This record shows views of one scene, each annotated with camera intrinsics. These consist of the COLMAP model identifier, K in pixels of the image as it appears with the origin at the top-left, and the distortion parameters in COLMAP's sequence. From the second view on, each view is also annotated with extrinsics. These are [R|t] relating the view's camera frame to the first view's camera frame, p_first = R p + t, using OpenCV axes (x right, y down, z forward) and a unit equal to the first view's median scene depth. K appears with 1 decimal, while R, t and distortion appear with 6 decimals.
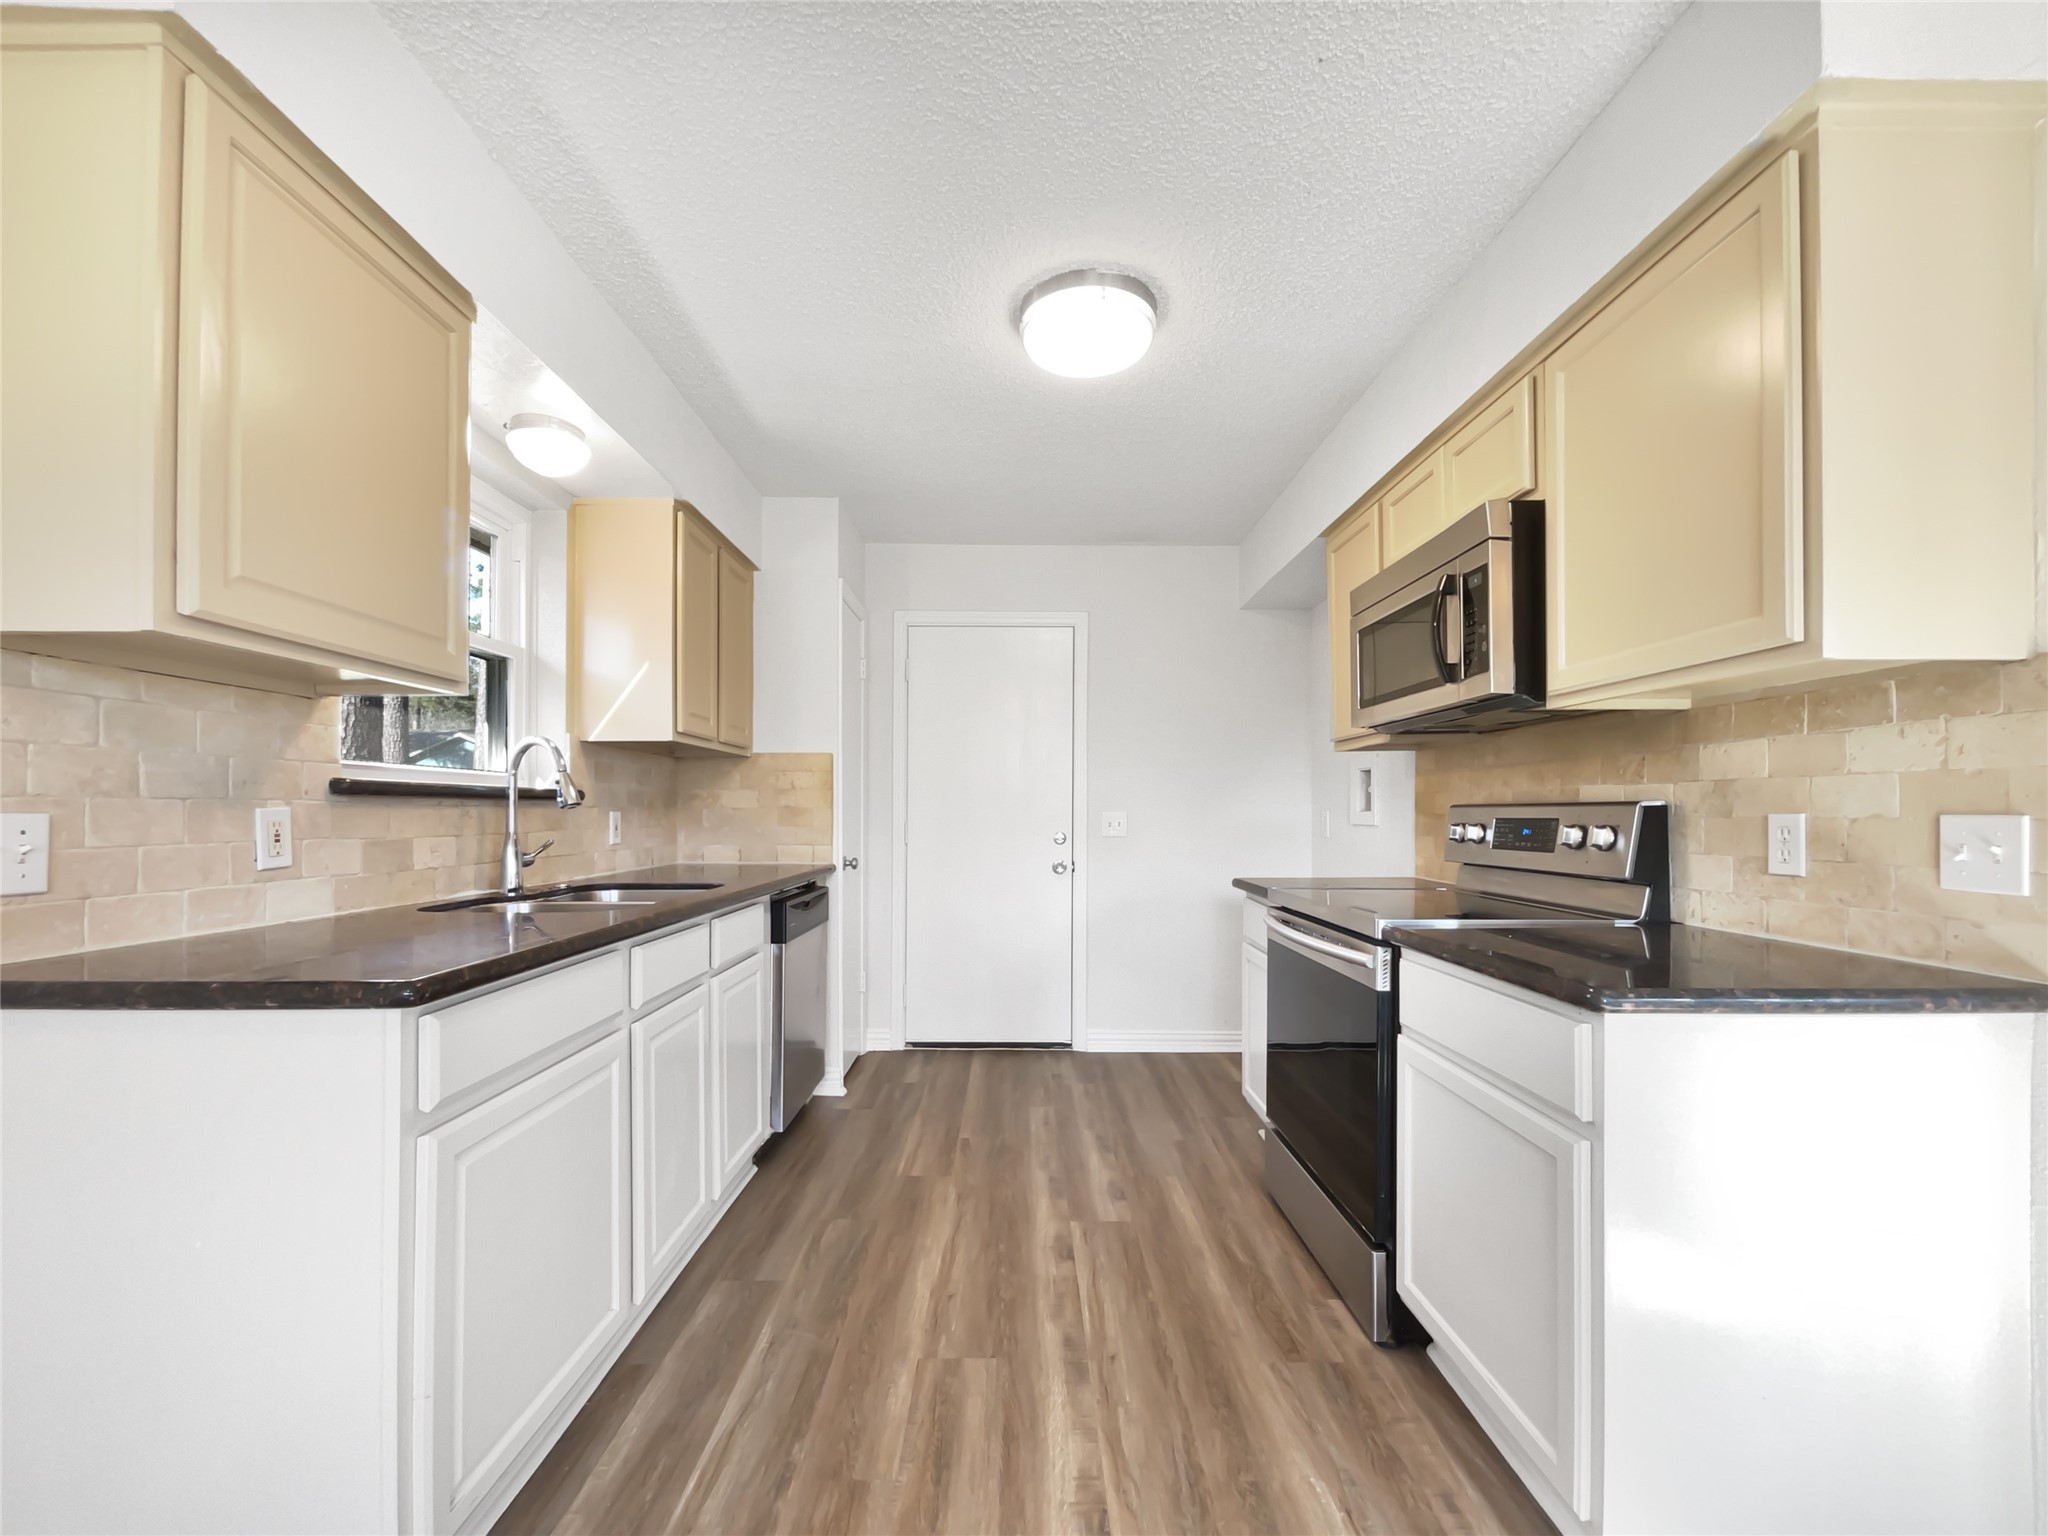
lens RADIAL K [[831.2, 0, 1018.5], [0, 831.2, 812.3], [0, 0, 1]] dist [0.008072, -0.002064]
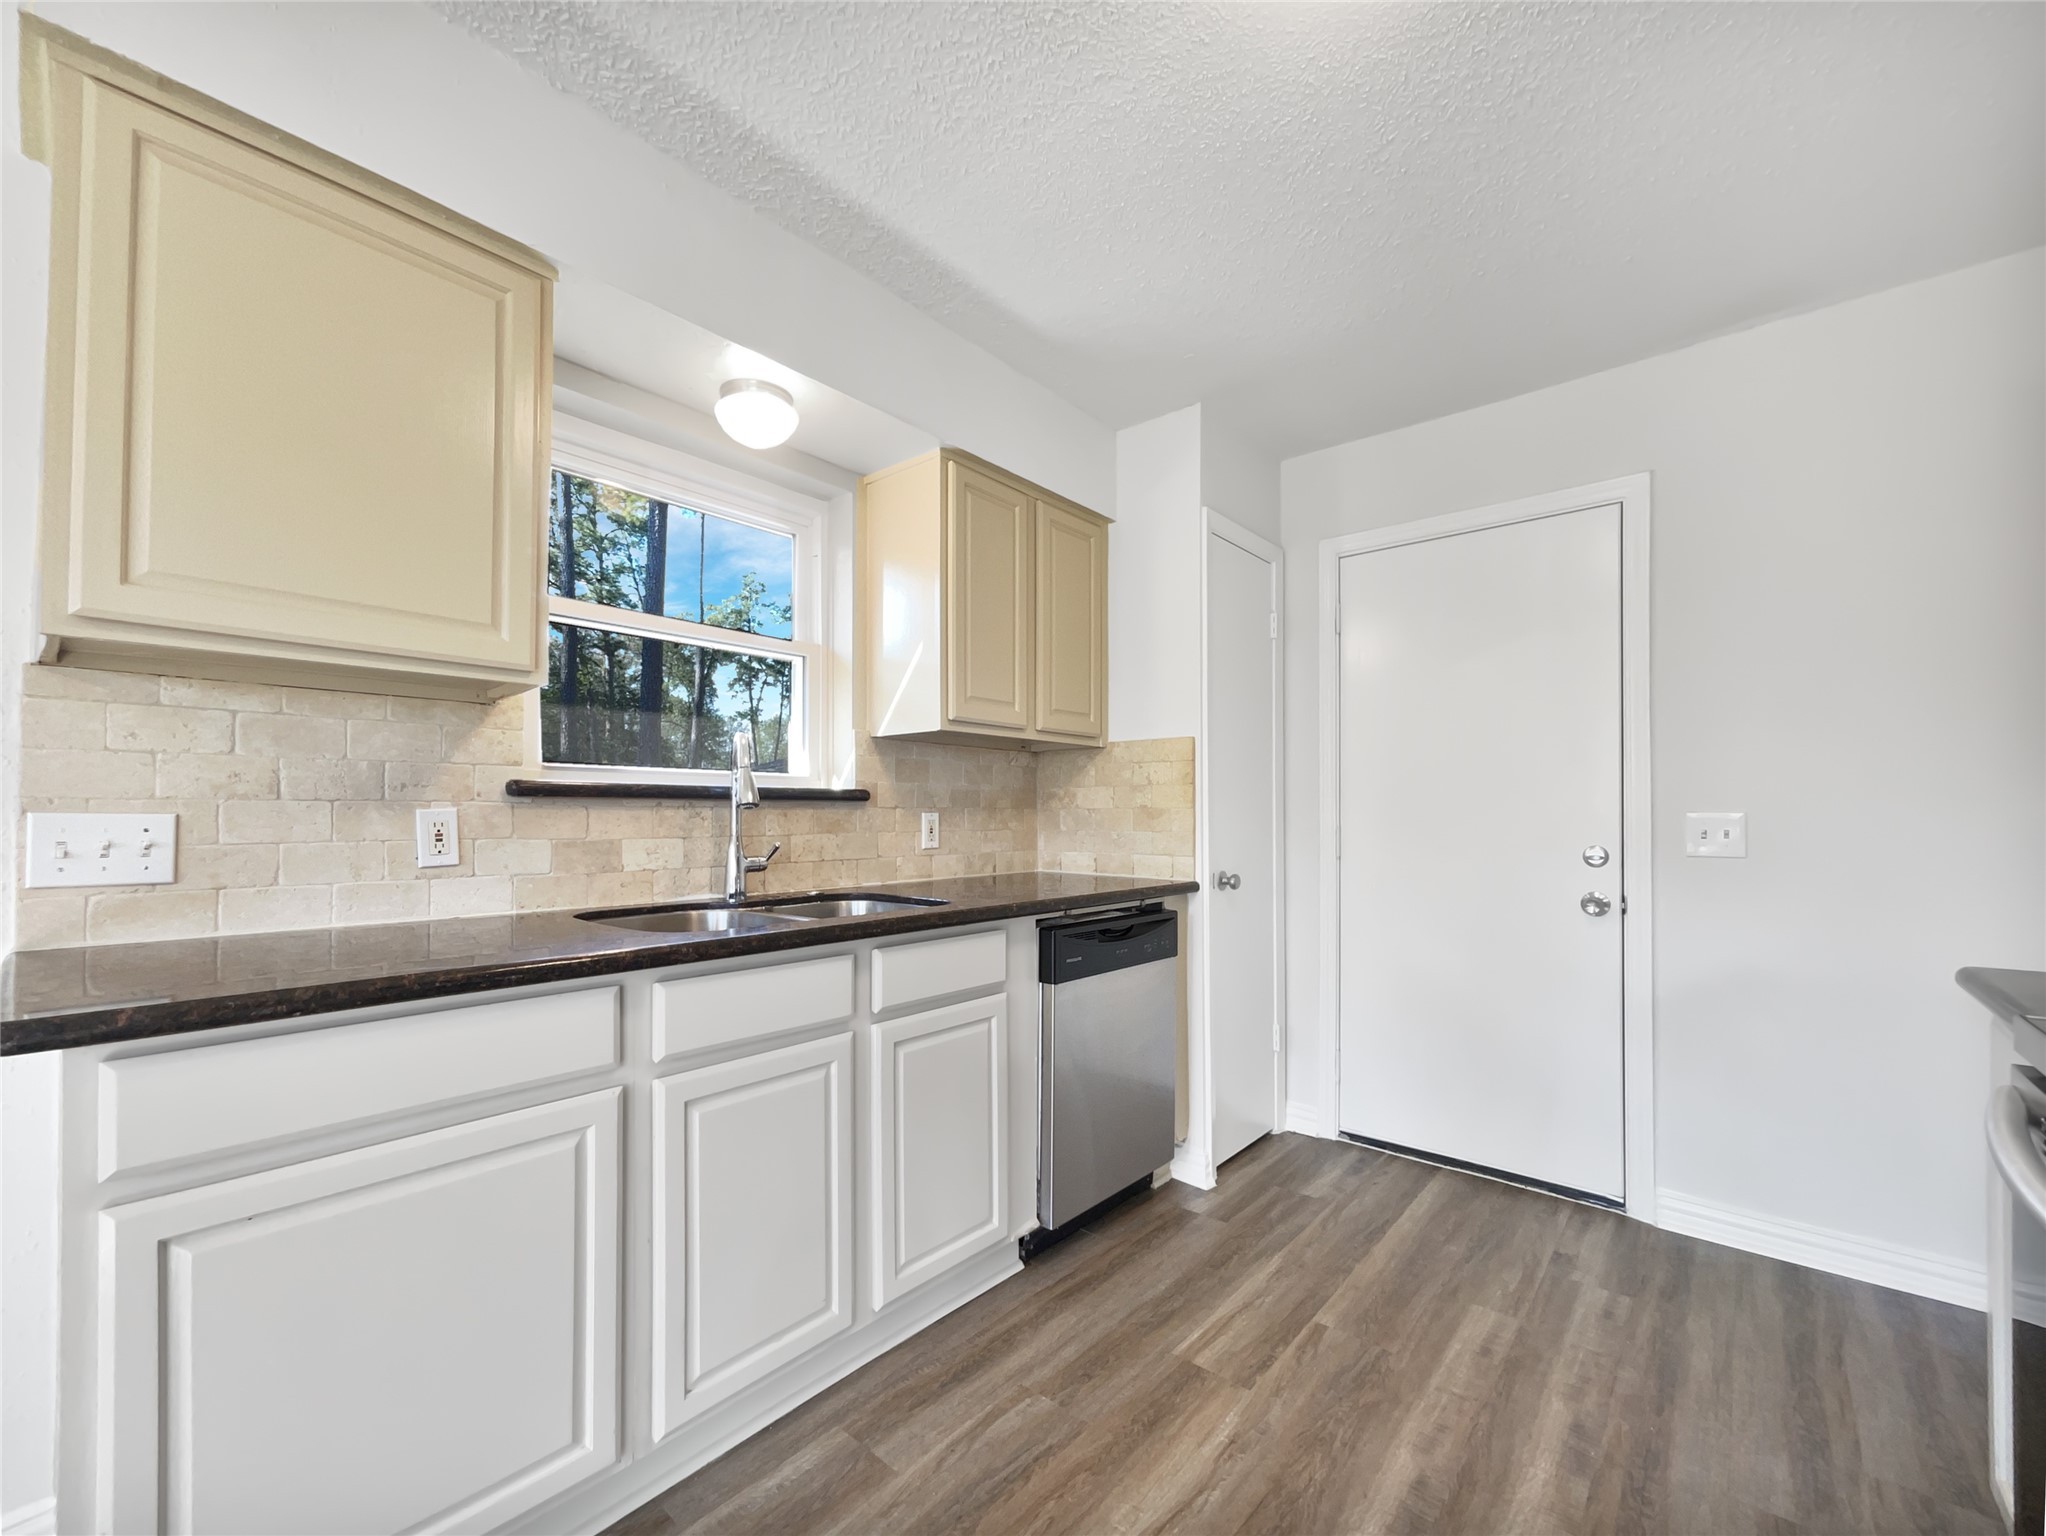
lens RADIAL K [[830.4, 0, 1017.1], [0, 830.4, 803.1], [0, 0, 1]] dist [0.008072, -0.002064]
pose [[0.749435, -0.009336, -0.662013, 0.212043], [0.000286, 0.999905, -0.013778, 0.001274], [0.662078, 0.010136, 0.749366, 0.414545]]
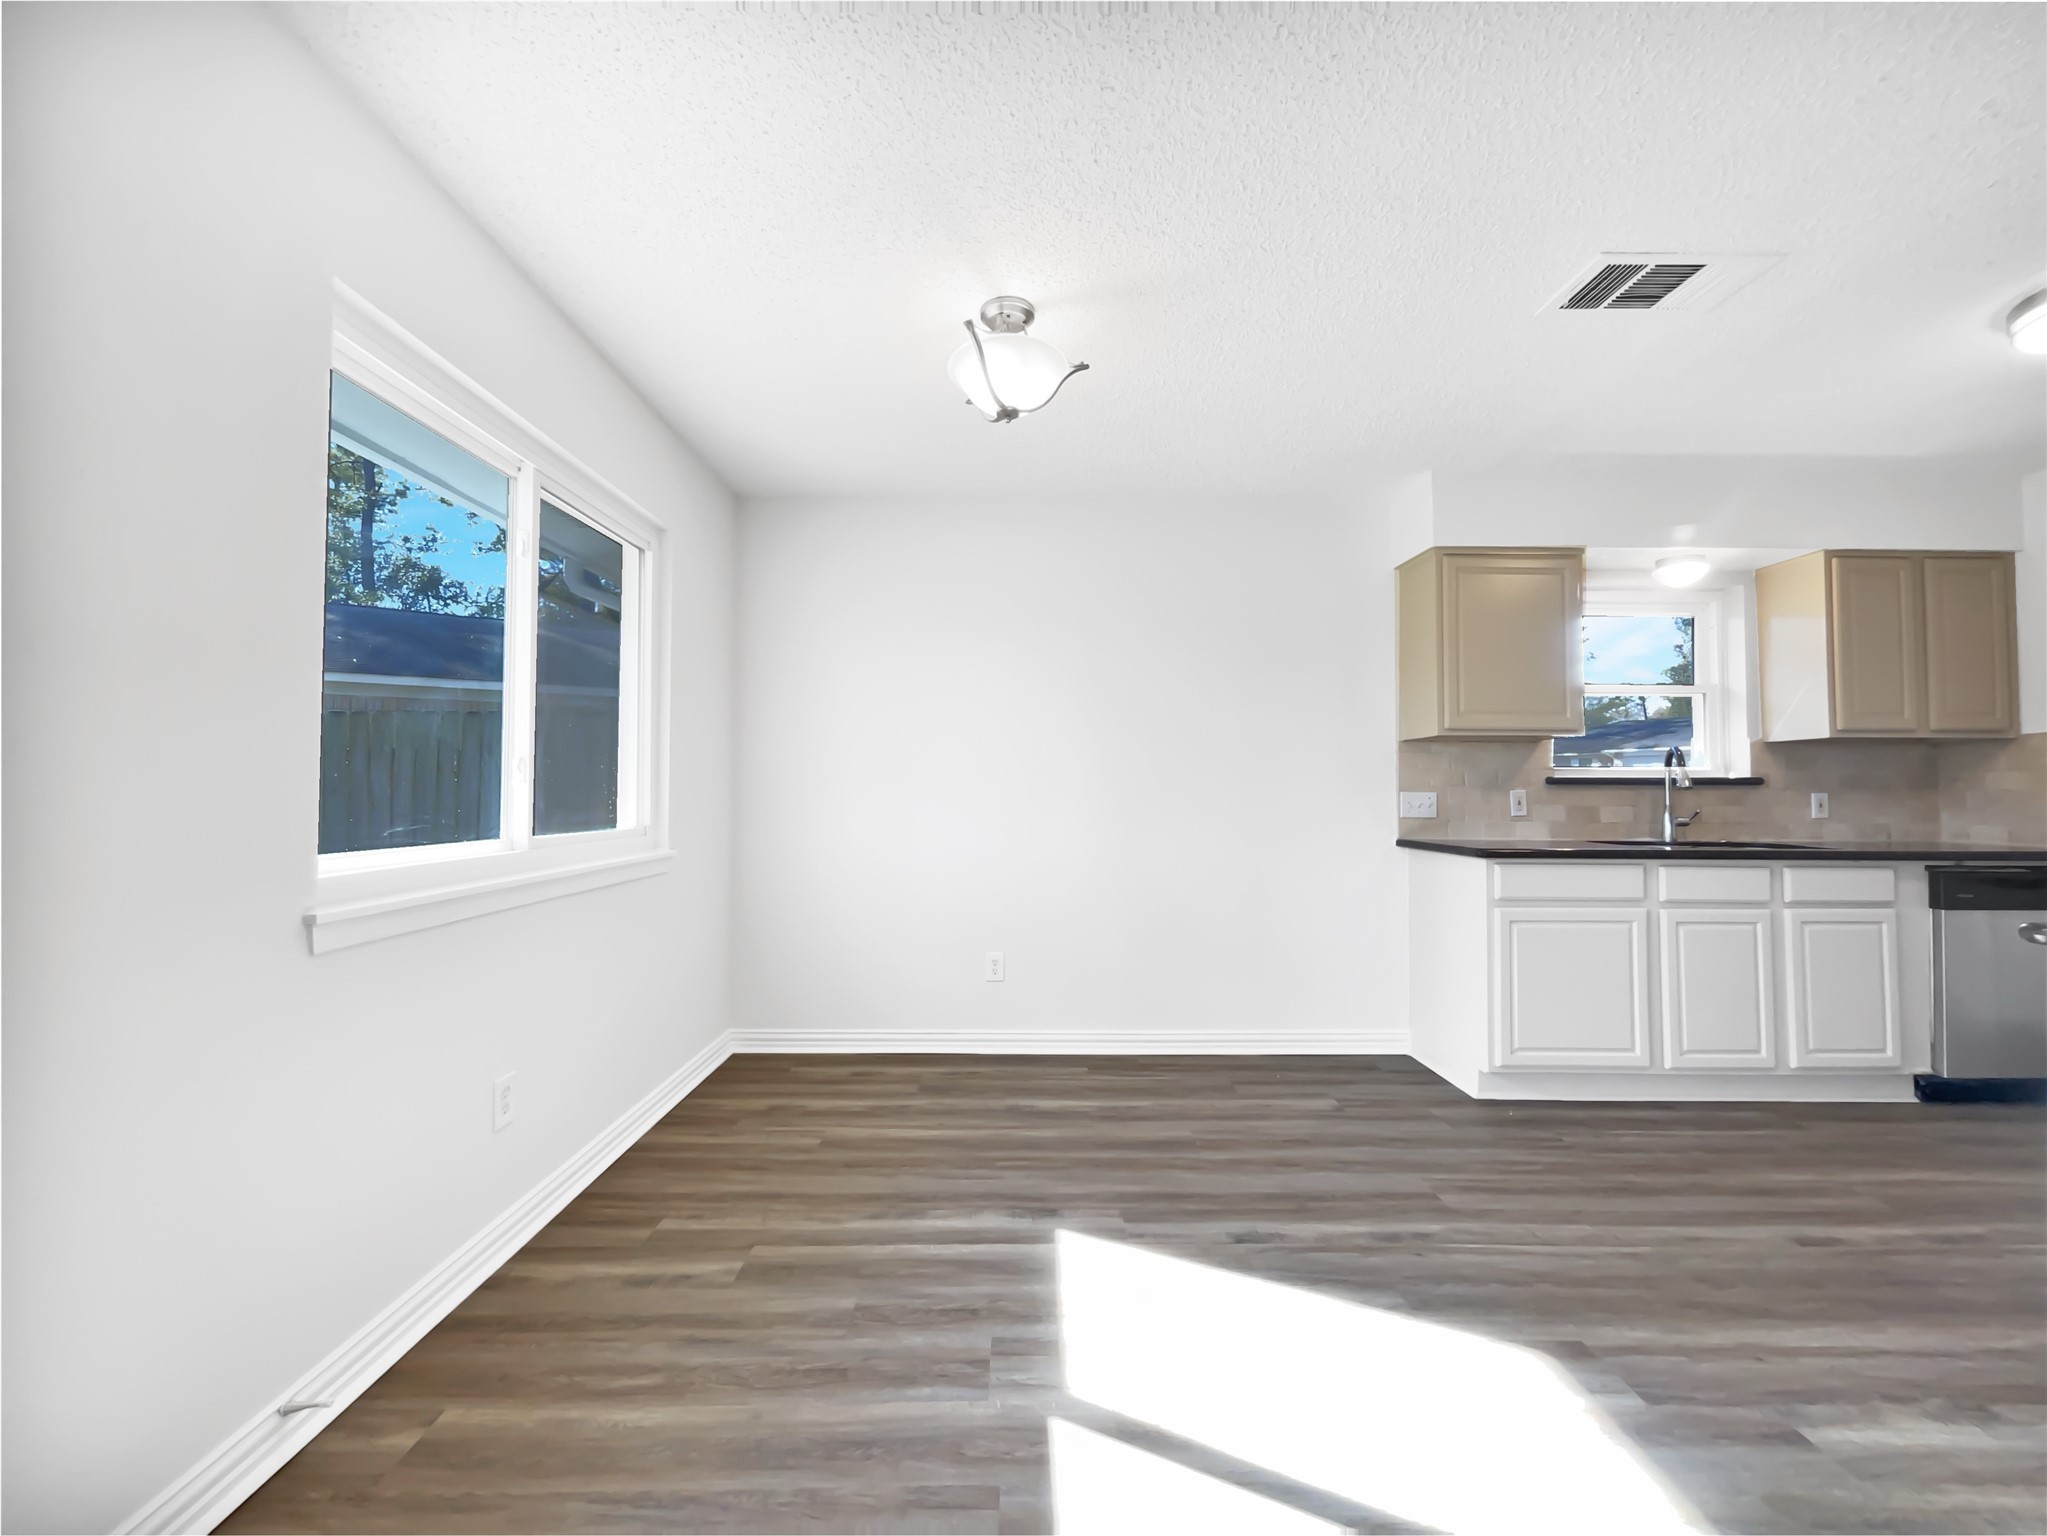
lens RADIAL K [[830.8, 0, 1010.1], [0, 830.8, 769.1], [0, 0, 1]] dist [0.008072, -0.002064]
pose [[-0.007752, -0.031213, -0.999483, 0.886938], [-0.003045, 0.999509, -0.031190, 0.007376], [0.999965, 0.002801, -0.007843, -0.253658]]
